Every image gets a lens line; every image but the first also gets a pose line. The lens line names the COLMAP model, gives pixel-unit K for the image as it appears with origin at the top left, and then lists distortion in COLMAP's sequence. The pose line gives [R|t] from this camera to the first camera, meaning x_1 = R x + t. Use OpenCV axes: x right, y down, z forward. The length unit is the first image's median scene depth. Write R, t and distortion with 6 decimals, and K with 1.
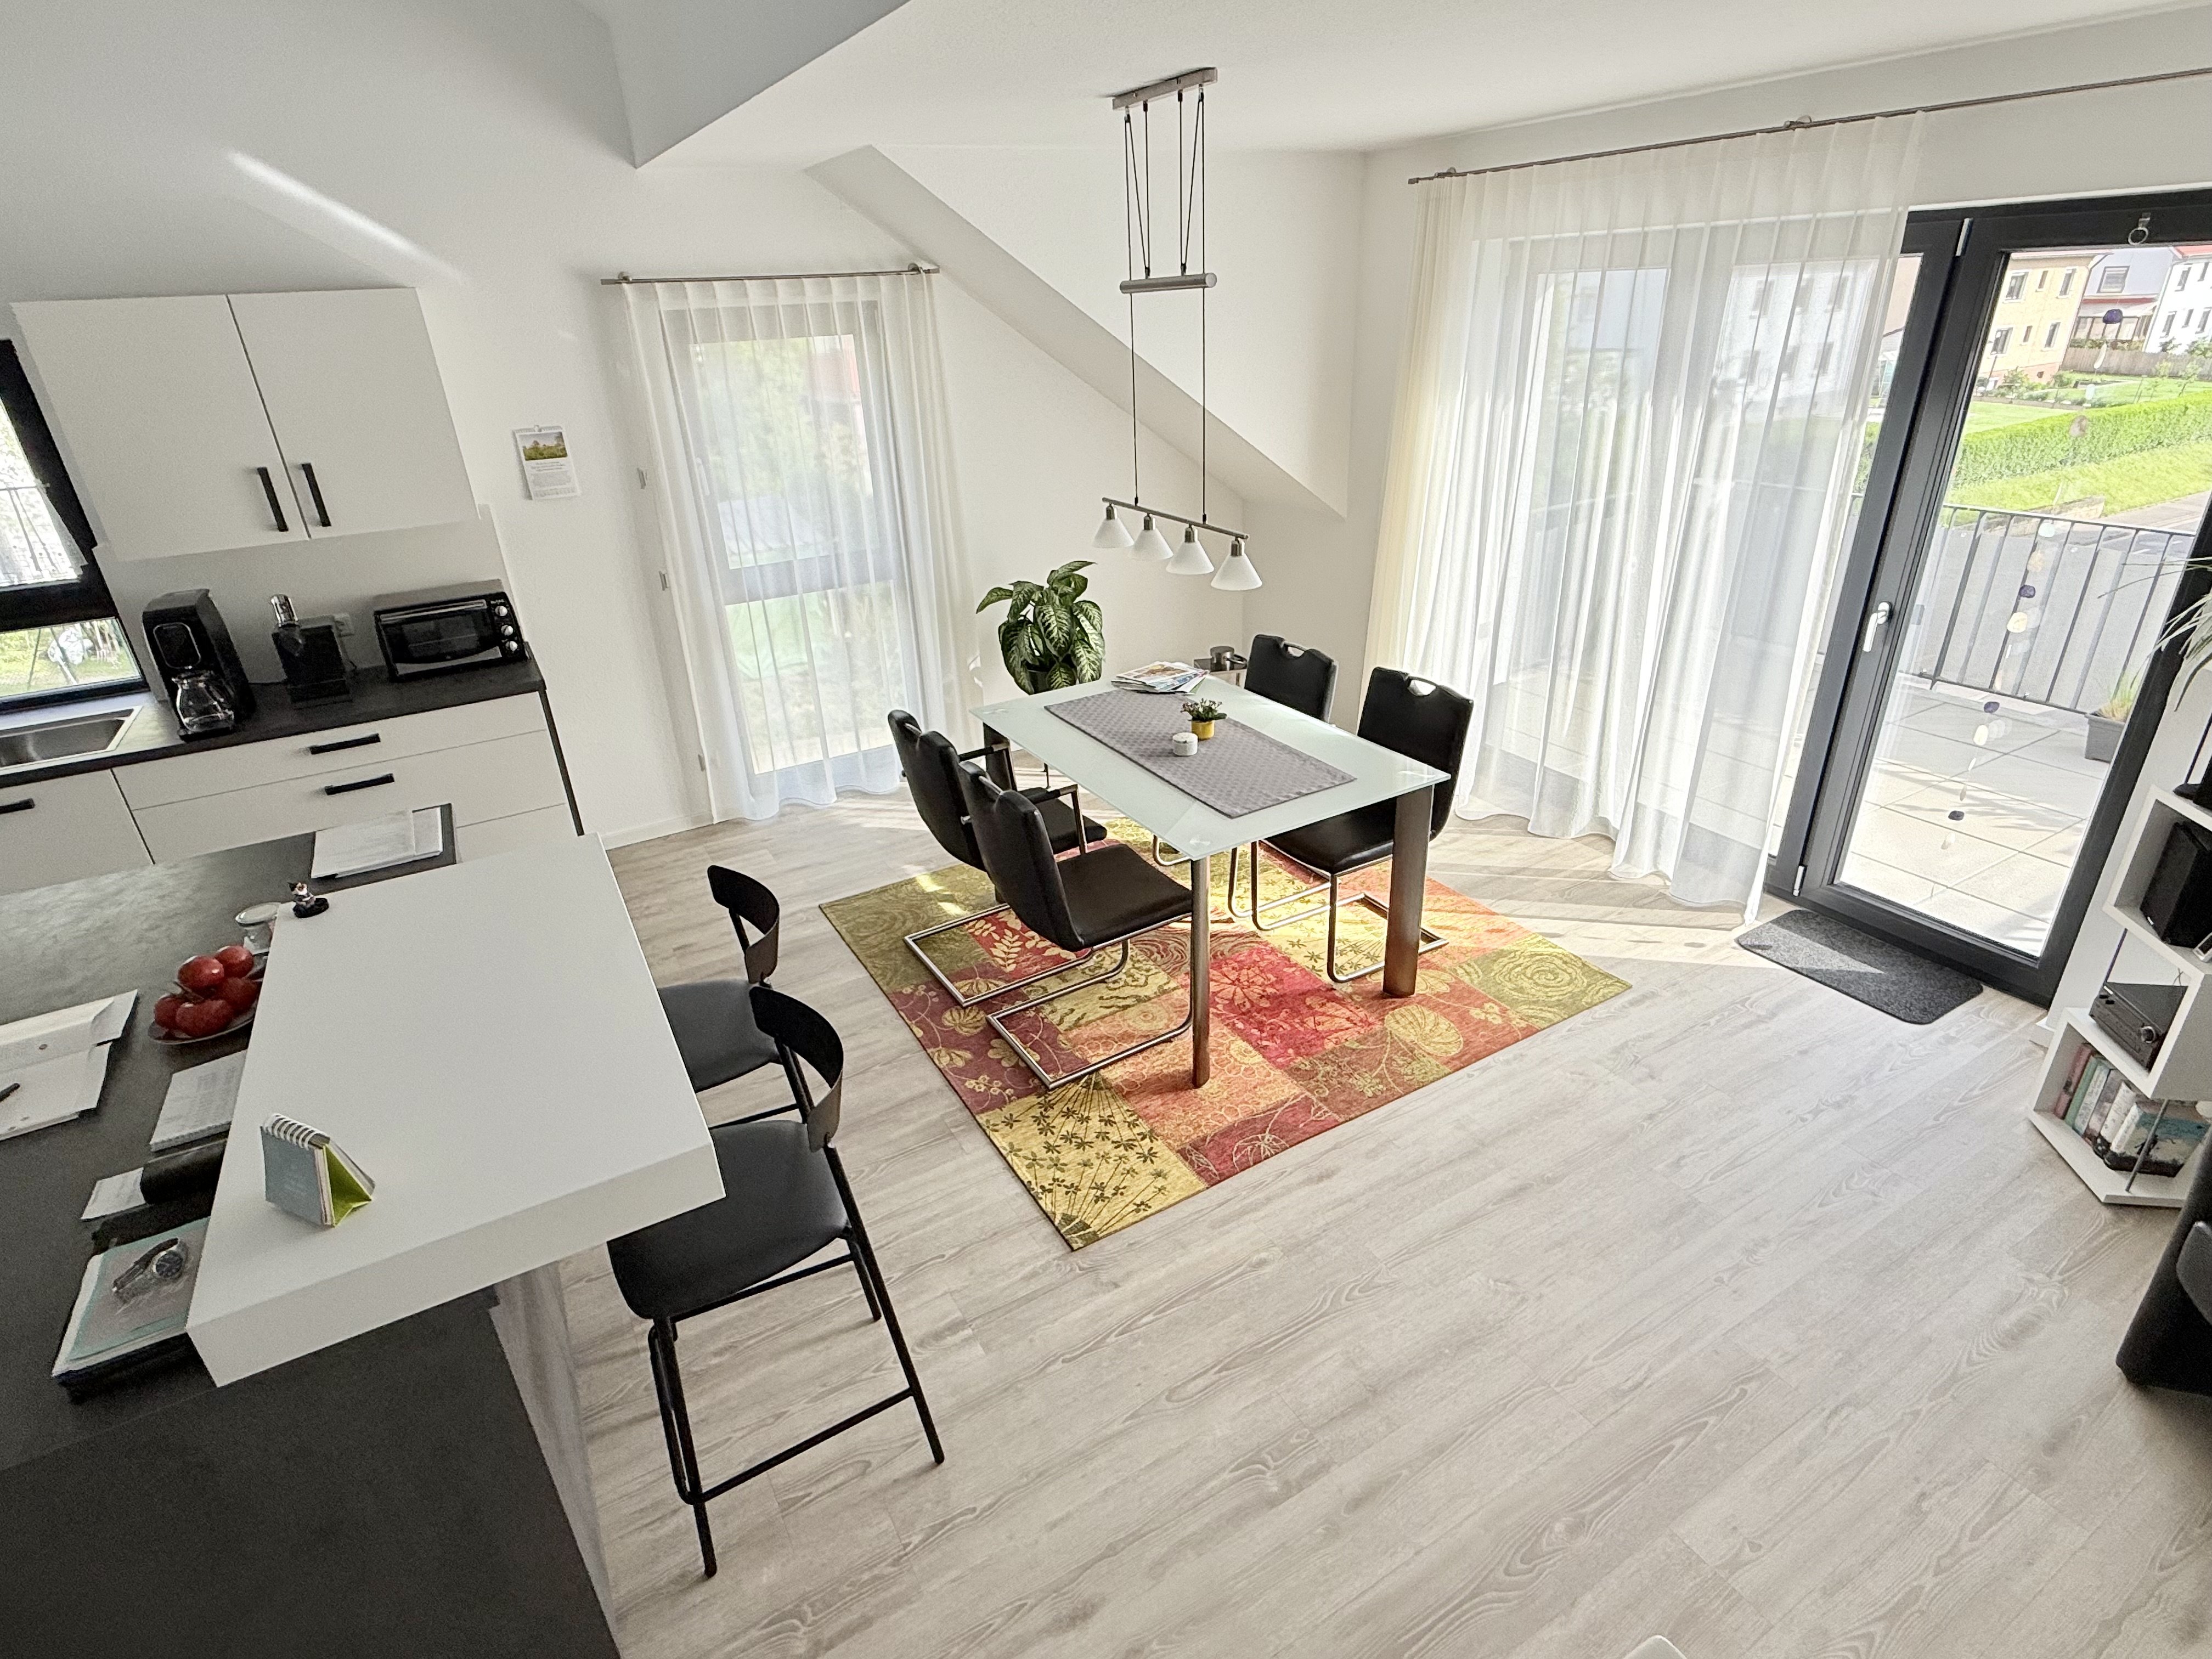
lens RADIAL K [[1119.8, 0, 1111.4], [0, 1119.8, 827.6], [0, 0, 1]] dist [-0.015529, 0.011837]
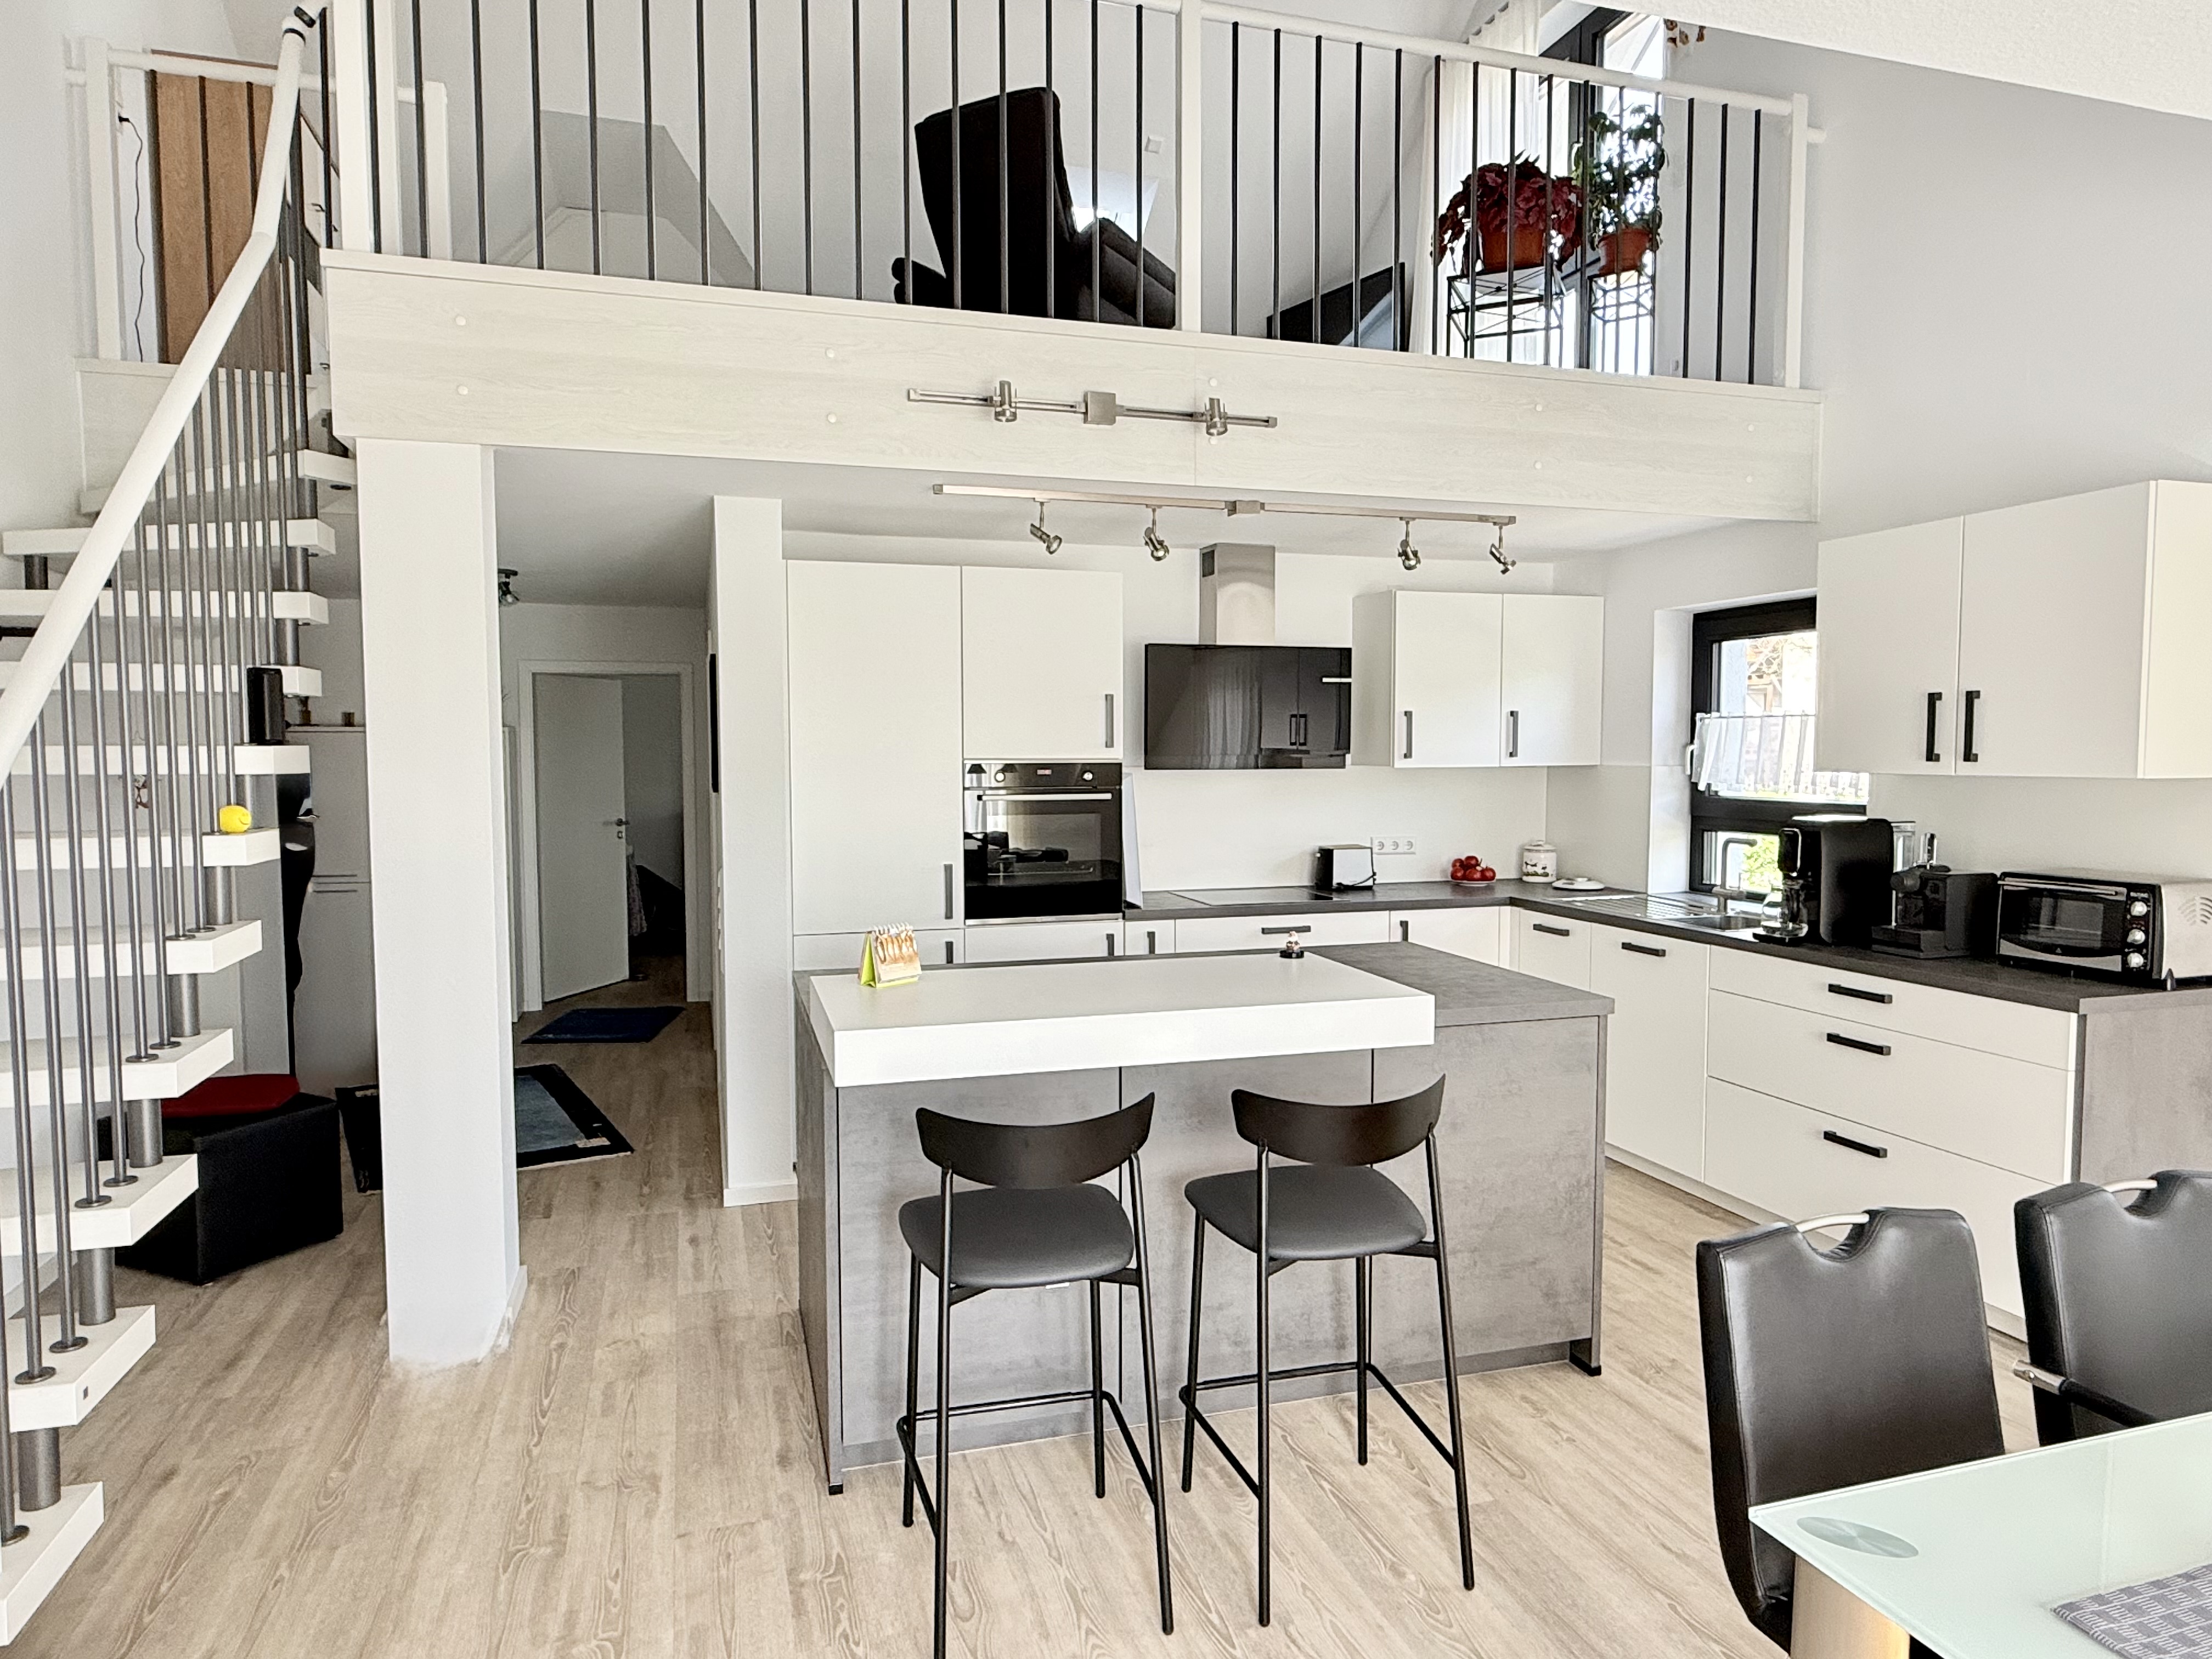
lens RADIAL K [[1342.8, 0, 1098.4], [0, 1342.8, 832.7], [0, 0, 1]] dist [0.004950, 0.000713]
pose [[-0.225853, 0.107784, -0.968180, 0.274008], [-0.402976, 0.894502, 0.193587, -0.093467], [0.886905, 0.433876, -0.158592, 0.365161]]
